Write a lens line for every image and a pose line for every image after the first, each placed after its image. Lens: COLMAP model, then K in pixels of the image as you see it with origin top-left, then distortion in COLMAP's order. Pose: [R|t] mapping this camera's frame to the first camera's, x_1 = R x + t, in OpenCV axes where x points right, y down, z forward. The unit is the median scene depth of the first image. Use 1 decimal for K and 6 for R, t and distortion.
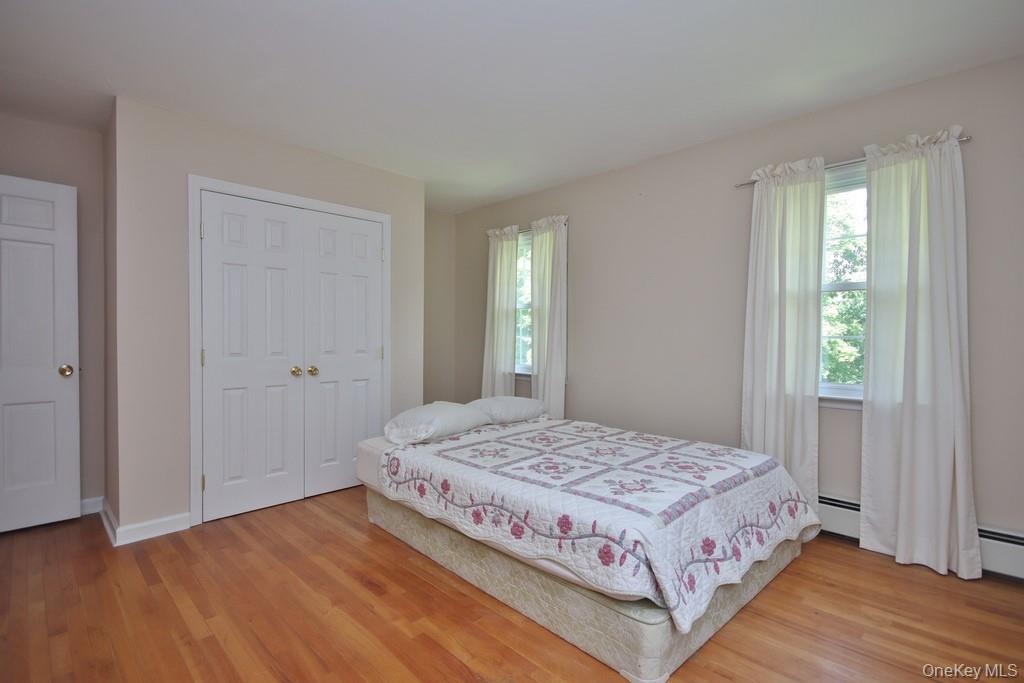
lens RADIAL K [[450.0, 0, 512.0], [0, 450.0, 341.5], [0, 0, 1]] dist [-0.000230, -0.000045]
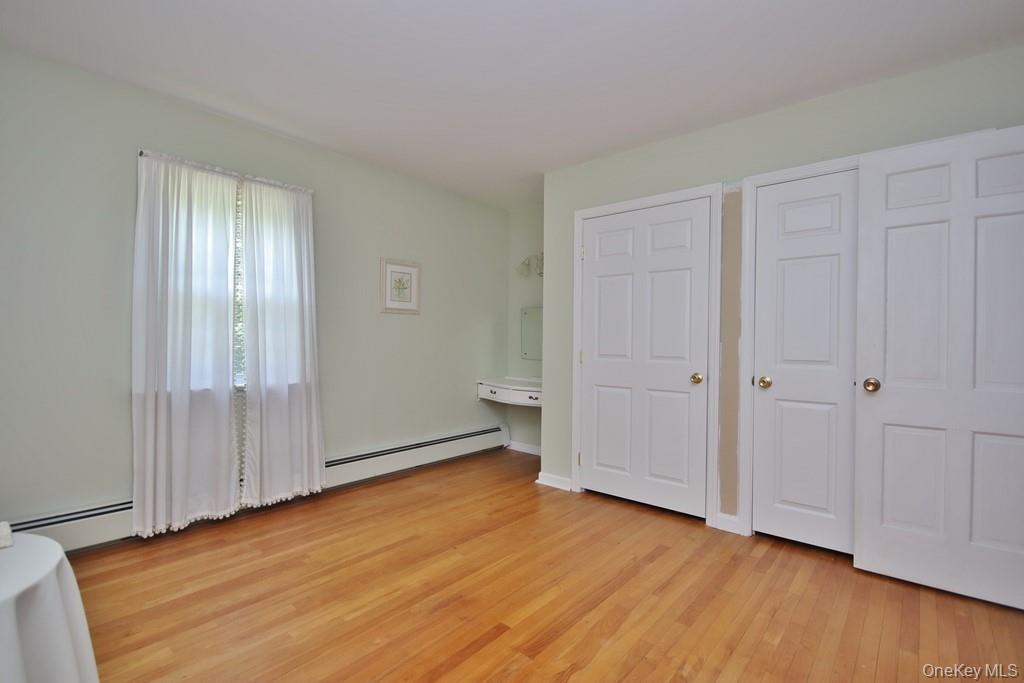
lens RADIAL K [[471.3, 0, 512.0], [0, 471.3, 341.5], [0, 0, 1]] dist [-0.000193, -0.000262]
pose [[0.073965, -0.003677, -0.997254, 0.592772], [-0.027696, 0.999600, -0.005740, 0.007037], [0.996876, 0.028045, 0.073834, 0.734210]]
